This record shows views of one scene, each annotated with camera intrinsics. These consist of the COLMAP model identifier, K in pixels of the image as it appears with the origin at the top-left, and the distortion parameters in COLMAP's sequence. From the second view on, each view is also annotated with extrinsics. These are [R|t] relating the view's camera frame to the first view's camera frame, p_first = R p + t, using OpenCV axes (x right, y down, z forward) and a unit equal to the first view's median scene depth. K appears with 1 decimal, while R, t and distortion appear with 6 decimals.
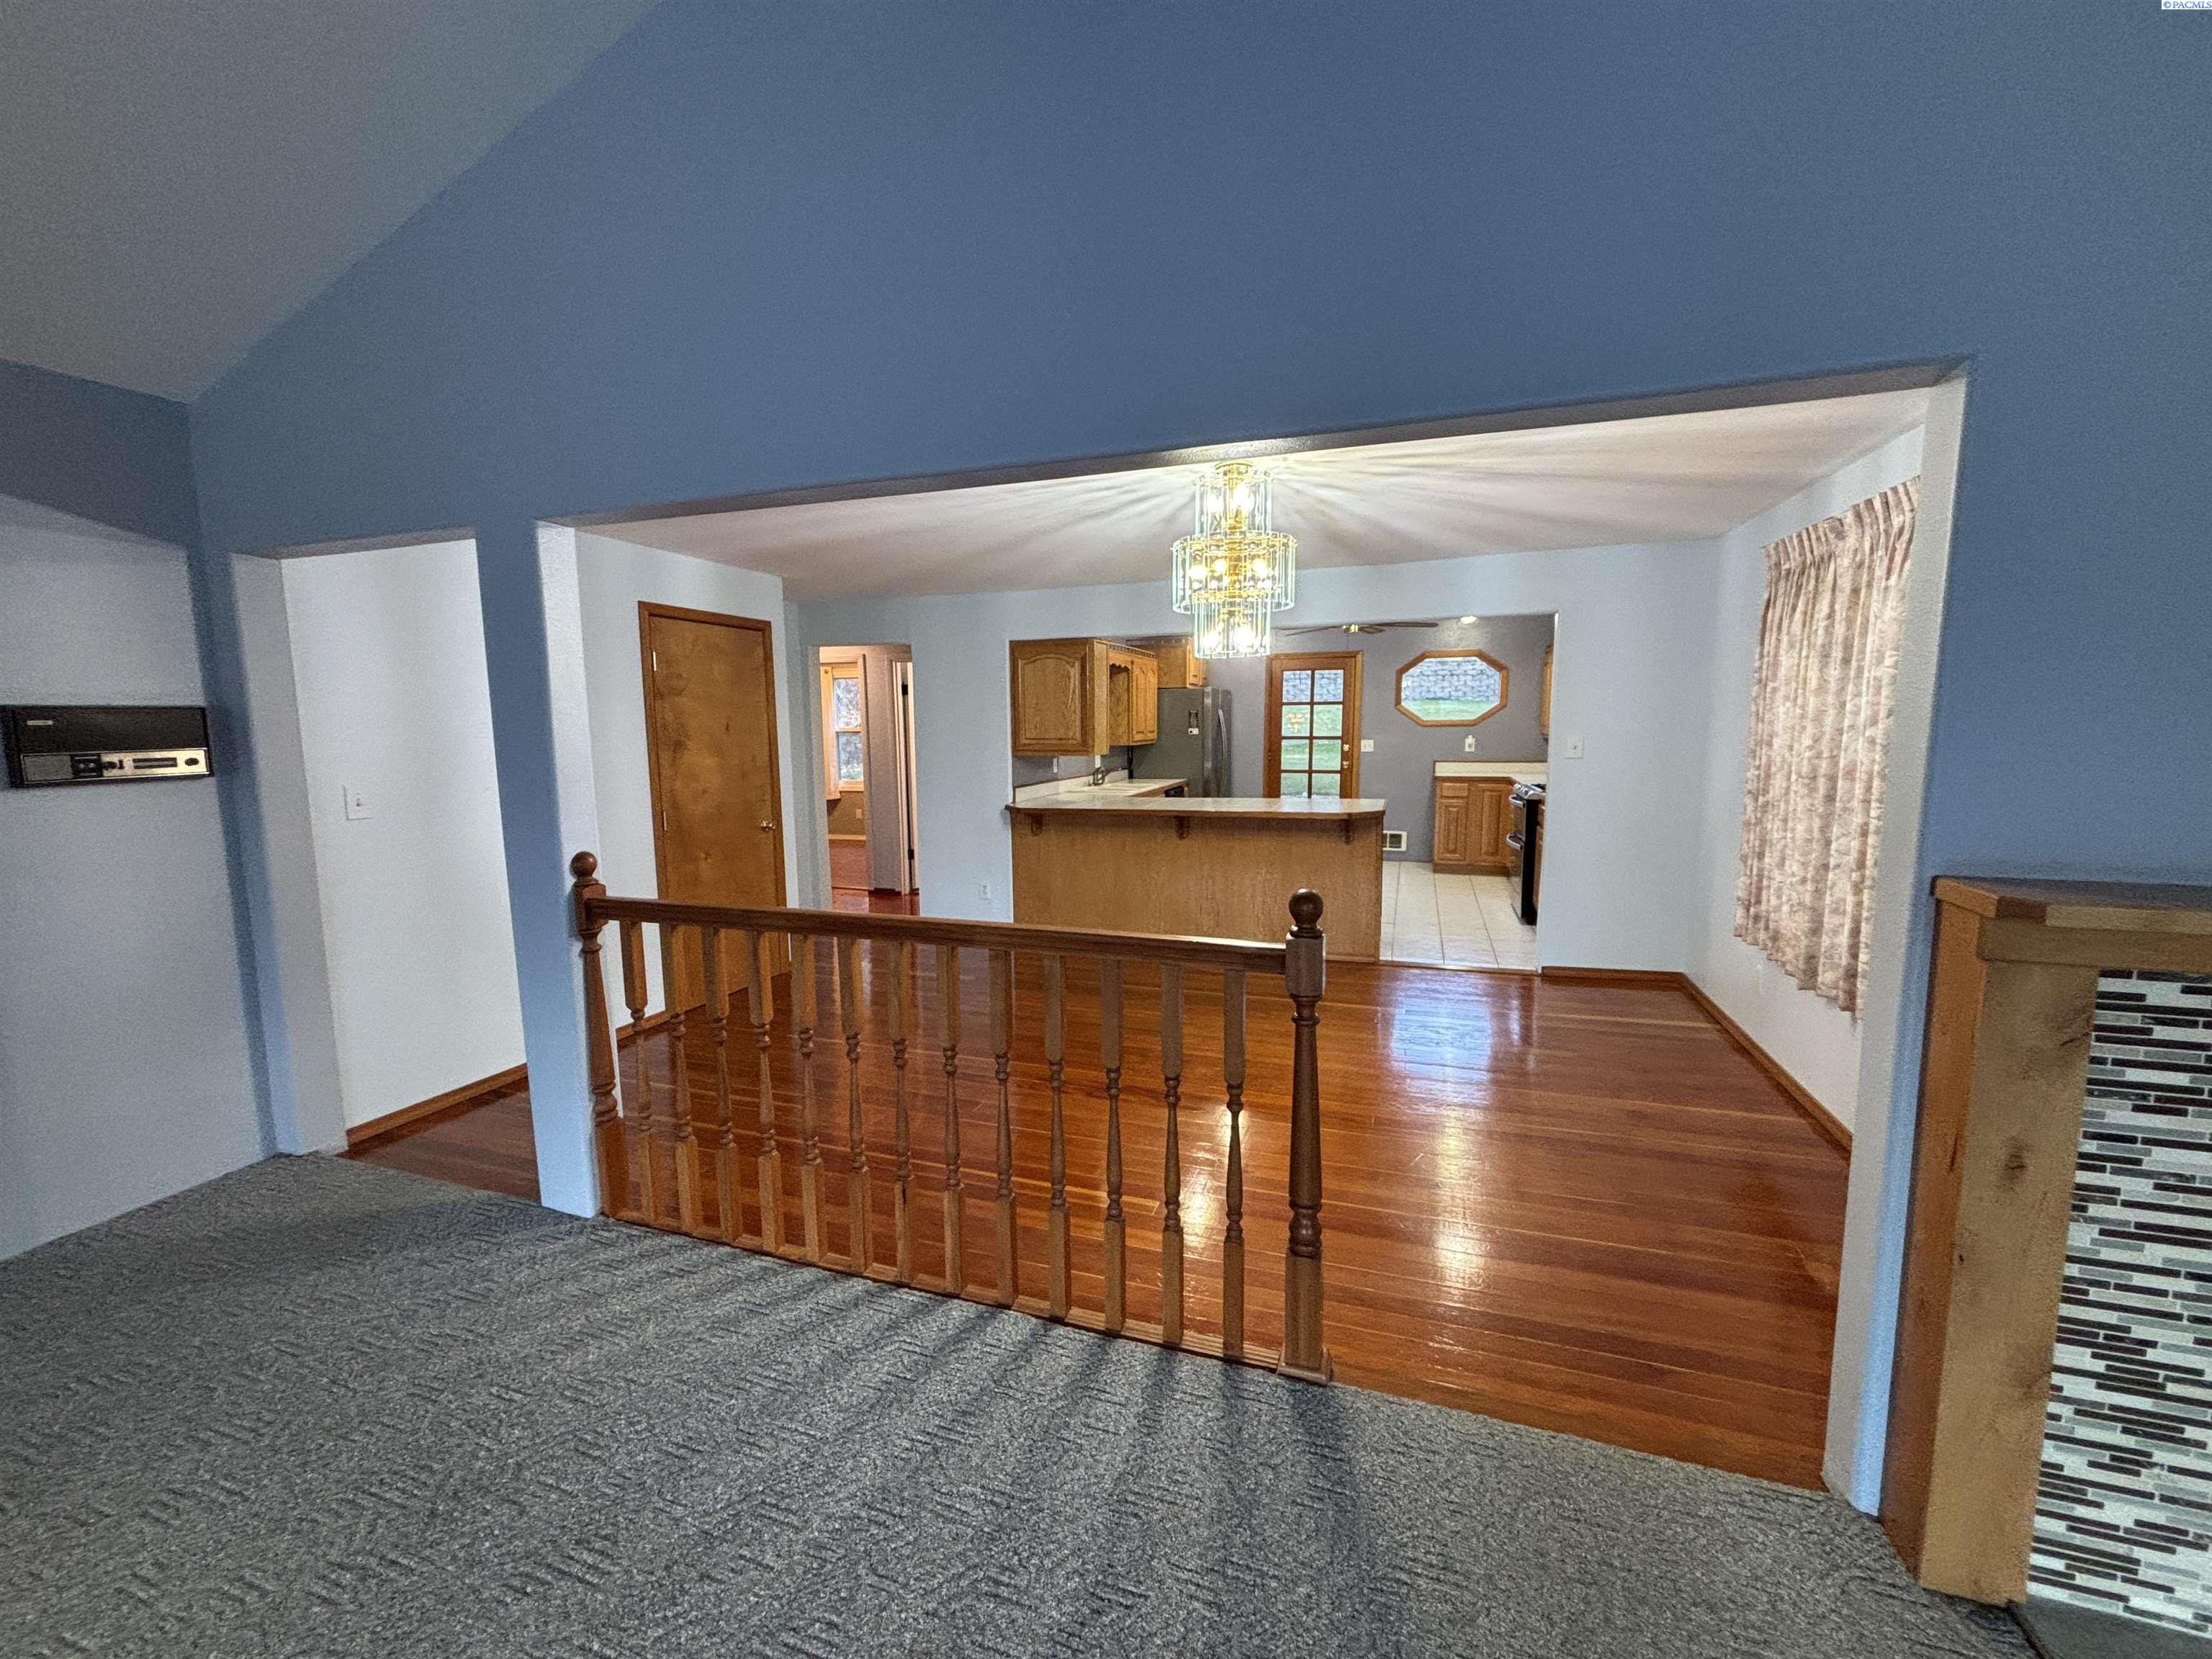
lens RADIAL K [[898.8, 0, 1111.1], [0, 898.8, 808.9], [0, 0, 1]] dist [0.002291, 0.000256]
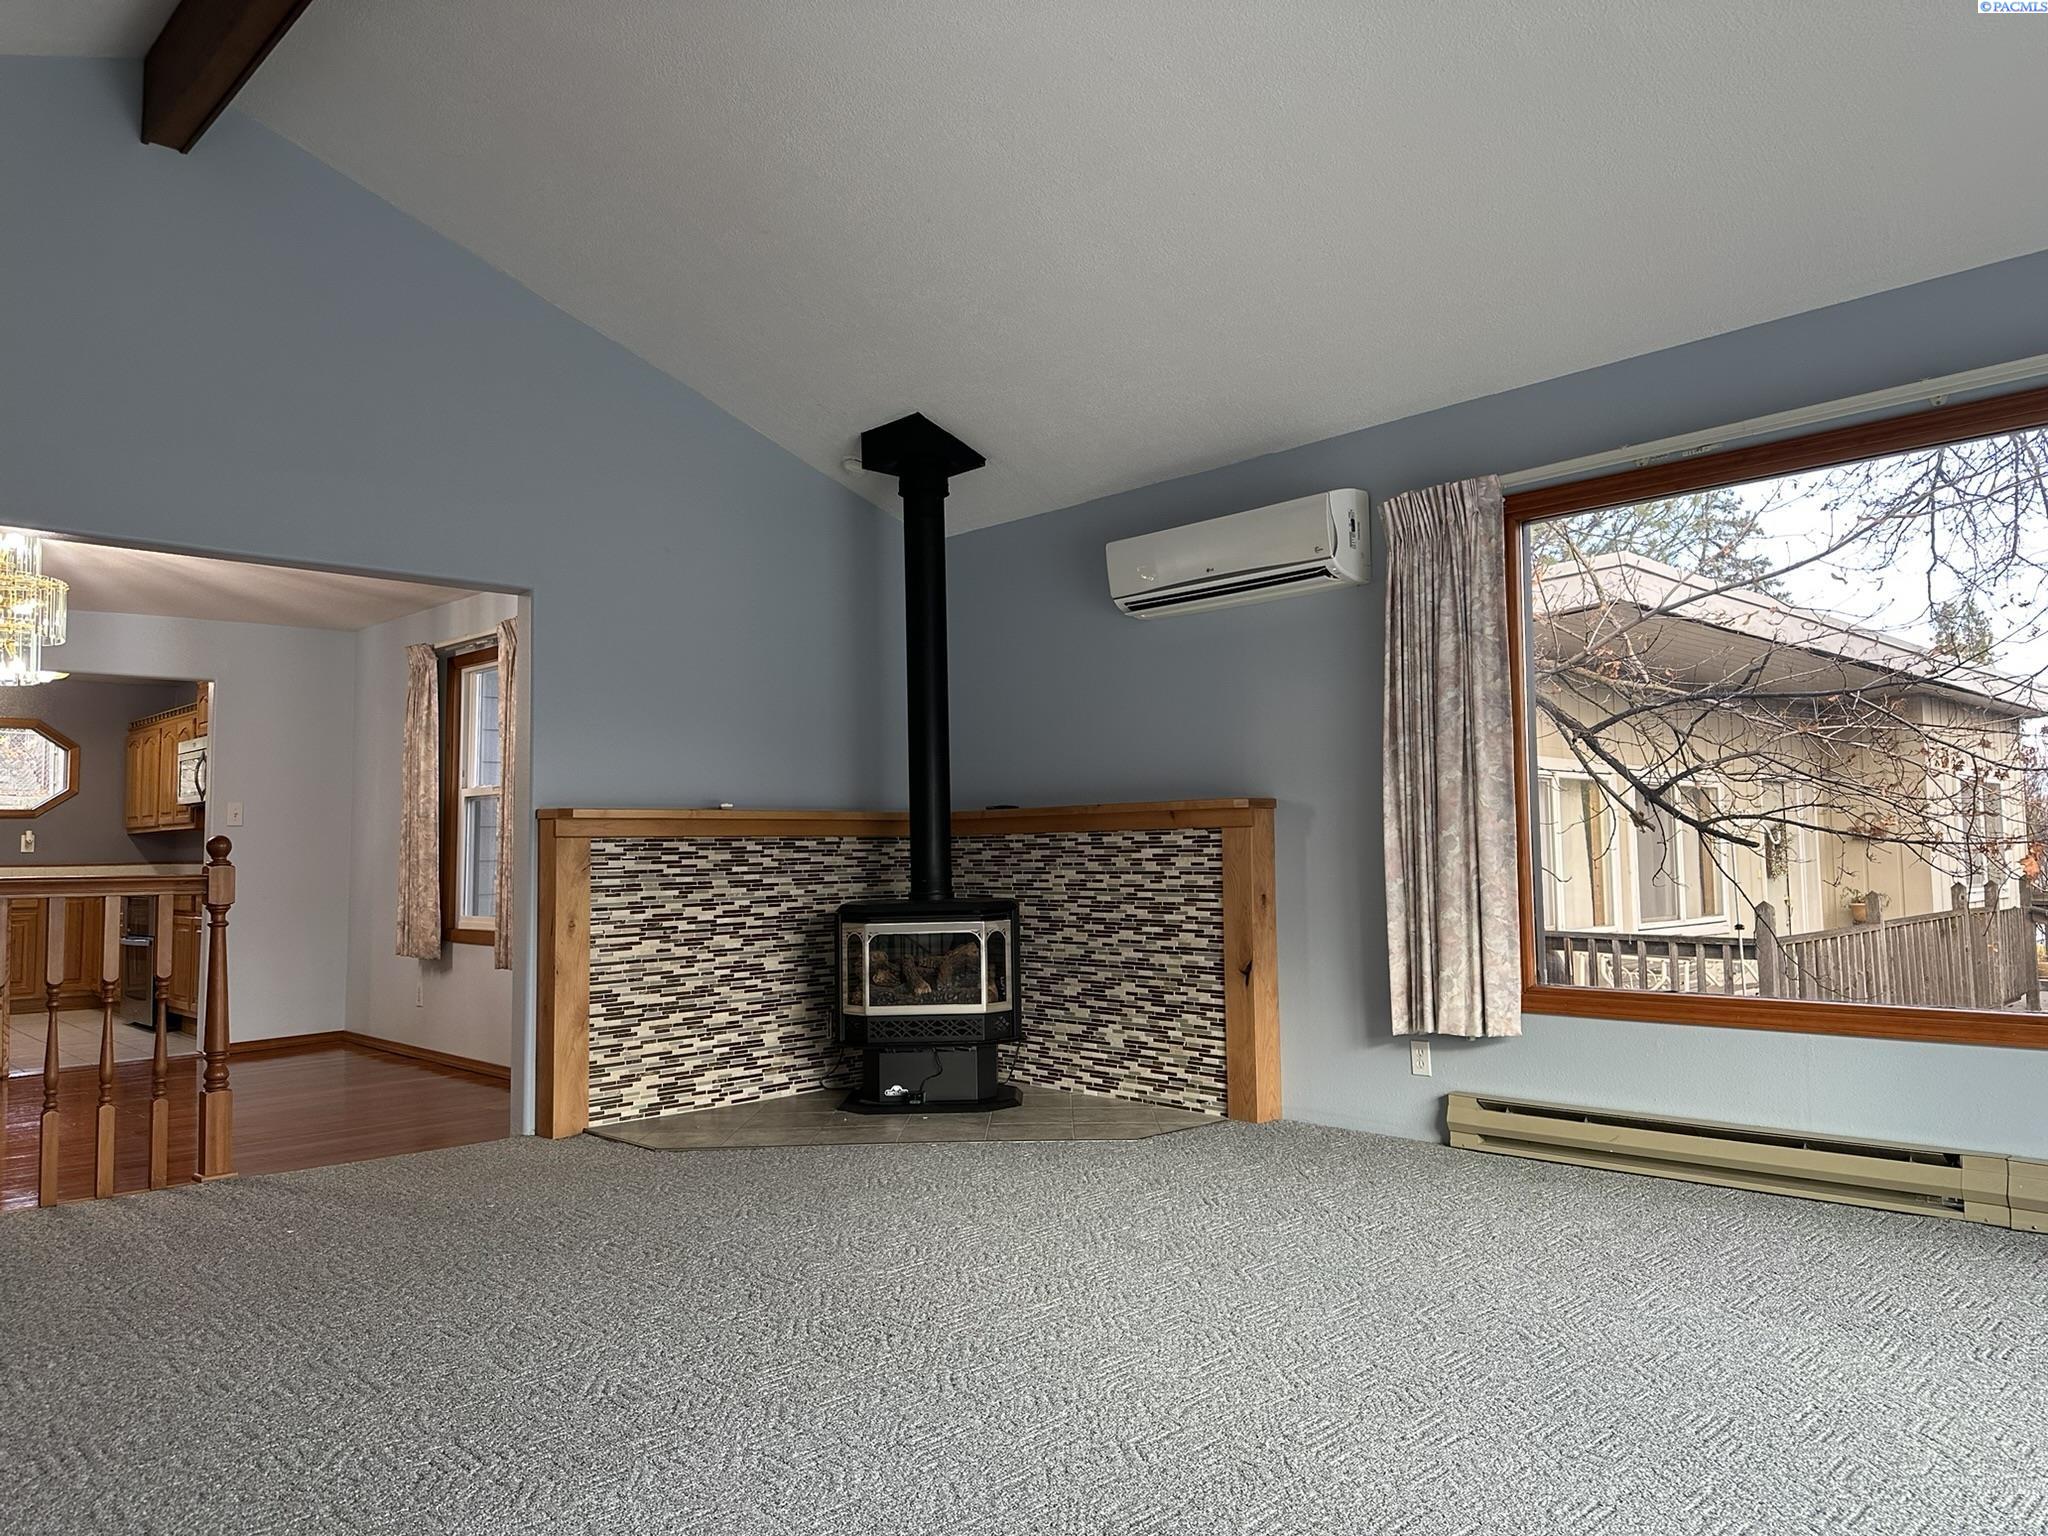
lens RADIAL K [[1433.4, 0, 1022.3], [0, 1433.4, 762.0], [0, 0, 1]] dist [0.074016, -0.002086]
pose [[0.465881, 0.043956, 0.883755, -1.771265], [0.111578, 0.987875, -0.107954, 0.503137], [-0.877784, 0.148902, 0.455327, -1.783639]]
